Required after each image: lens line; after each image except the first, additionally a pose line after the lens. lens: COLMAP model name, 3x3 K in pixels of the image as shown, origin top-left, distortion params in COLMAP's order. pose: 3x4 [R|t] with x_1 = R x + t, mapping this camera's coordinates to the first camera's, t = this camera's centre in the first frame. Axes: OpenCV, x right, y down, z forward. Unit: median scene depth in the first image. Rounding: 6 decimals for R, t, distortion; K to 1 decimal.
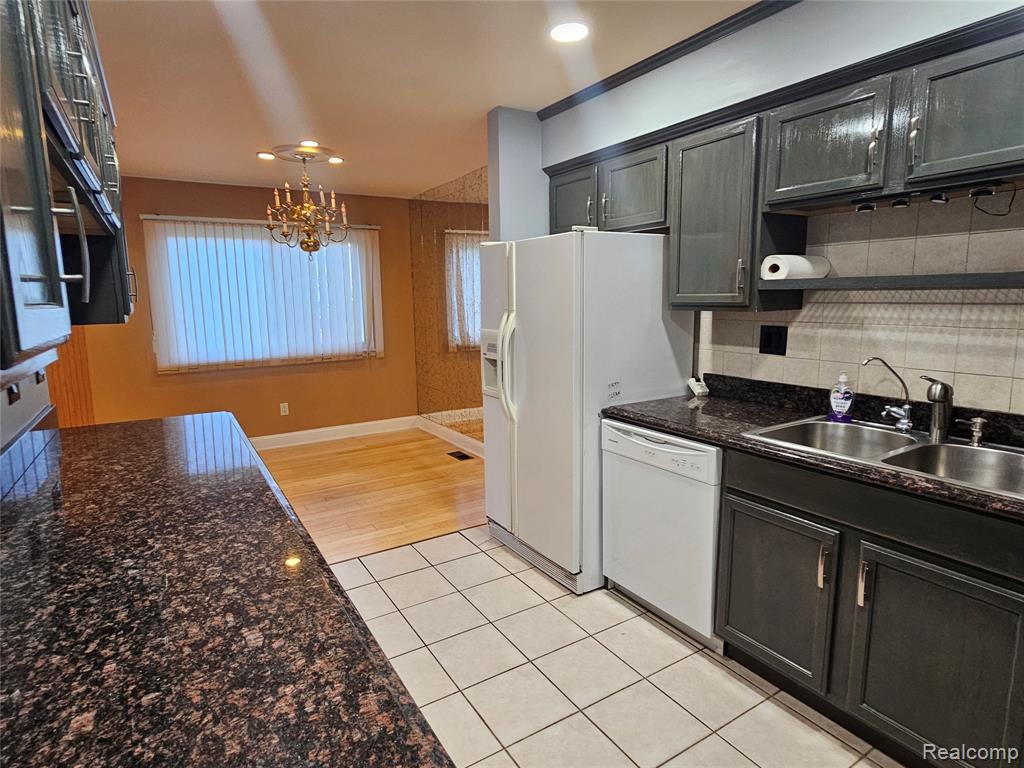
lens RADIAL K [[556.7, 0, 499.9], [0, 556.7, 383.5], [0, 0, 1]] dist [0.000719, -0.000052]
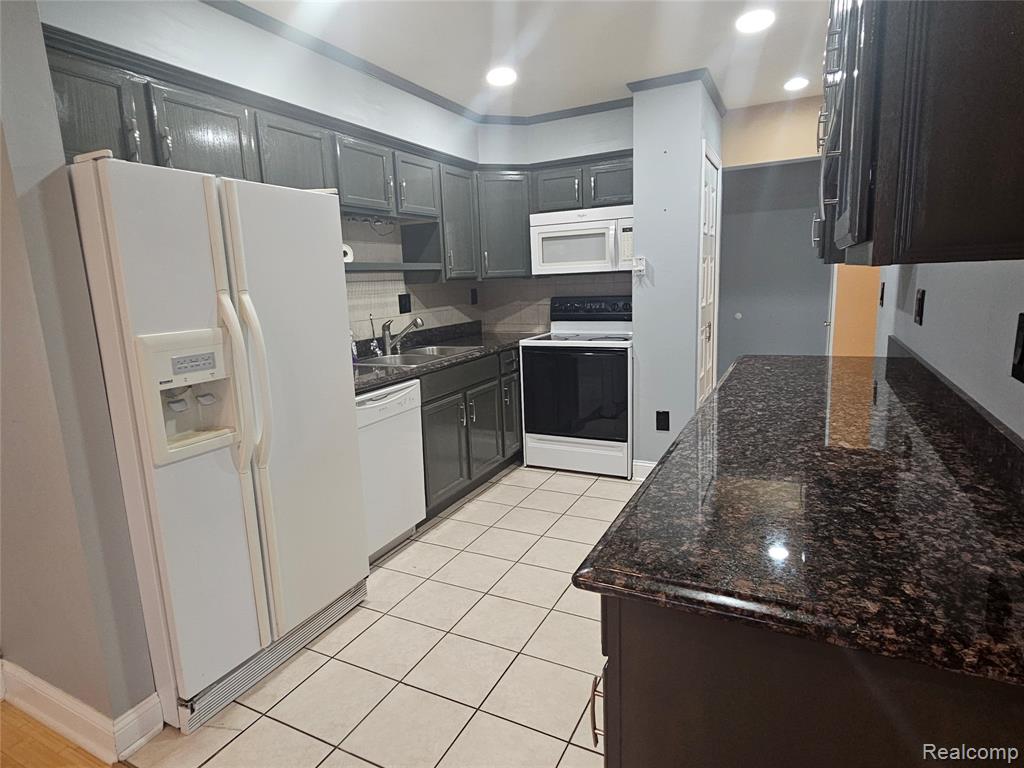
lens RADIAL K [[571.6, 0, 501.0], [0, 571.6, 381.4], [0, 0, 1]] dist [-0.001091, -0.000240]
pose [[-0.519596, -0.114884, 0.846653, -0.953711], [0.179051, 0.954275, 0.239372, -0.188697], [-0.835441, 0.275971, -0.475267, 1.522350]]
